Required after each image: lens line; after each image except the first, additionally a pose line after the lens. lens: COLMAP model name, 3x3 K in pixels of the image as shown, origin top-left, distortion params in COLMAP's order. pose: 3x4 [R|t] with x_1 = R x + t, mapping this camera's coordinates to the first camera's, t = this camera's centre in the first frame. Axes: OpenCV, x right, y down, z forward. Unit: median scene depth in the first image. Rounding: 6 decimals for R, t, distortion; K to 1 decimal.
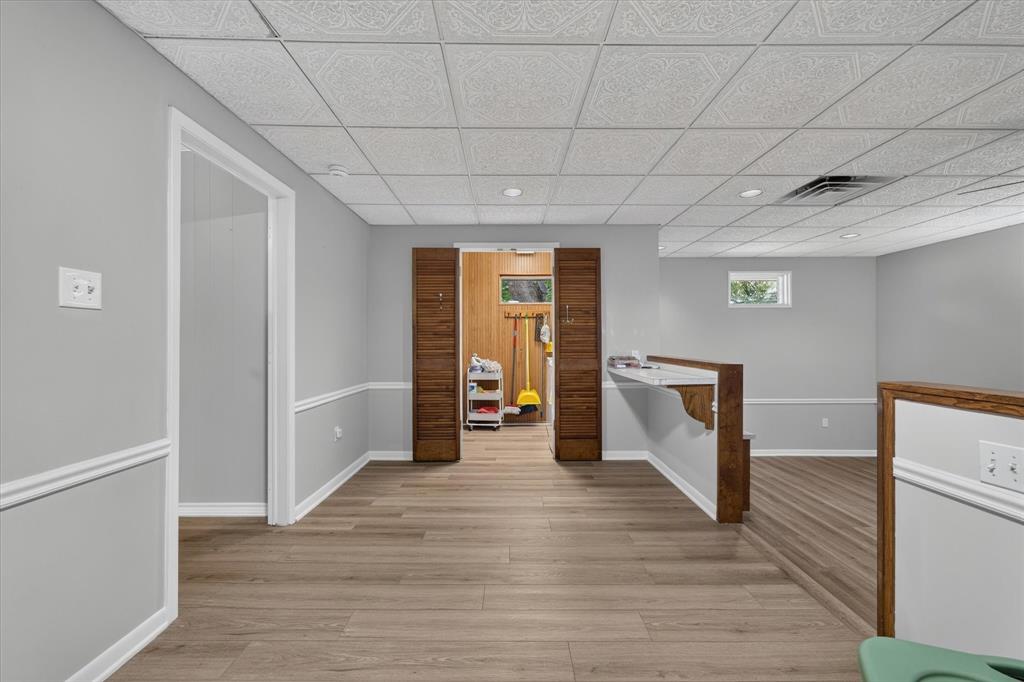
lens RADIAL K [[405.2, 0, 509.4], [0, 405.2, 340.6], [0, 0, 1]] dist [0.000466, 0.000119]
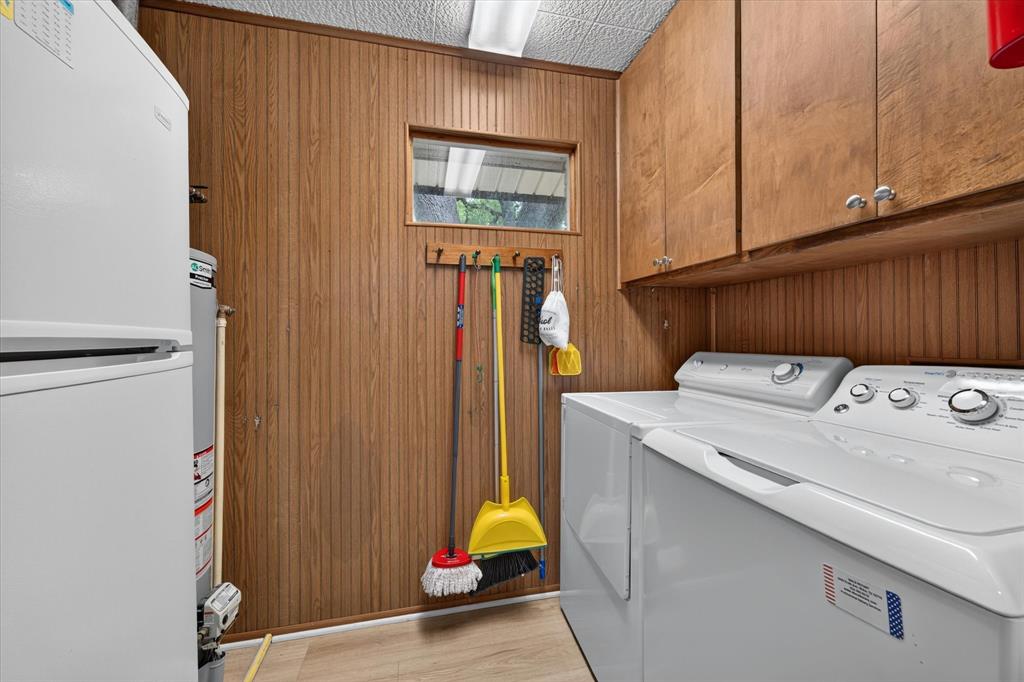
lens RADIAL K [[405.2, 0, 515.9], [0, 405.2, 340.1], [0, 0, 1]] dist [0.000466, 0.000119]
pose [[0.974788, -0.002061, 0.223123, -0.013560], [0.002575, 0.999995, -0.002011, 0.000257], [-0.223118, 0.002535, 0.974788, 0.692545]]
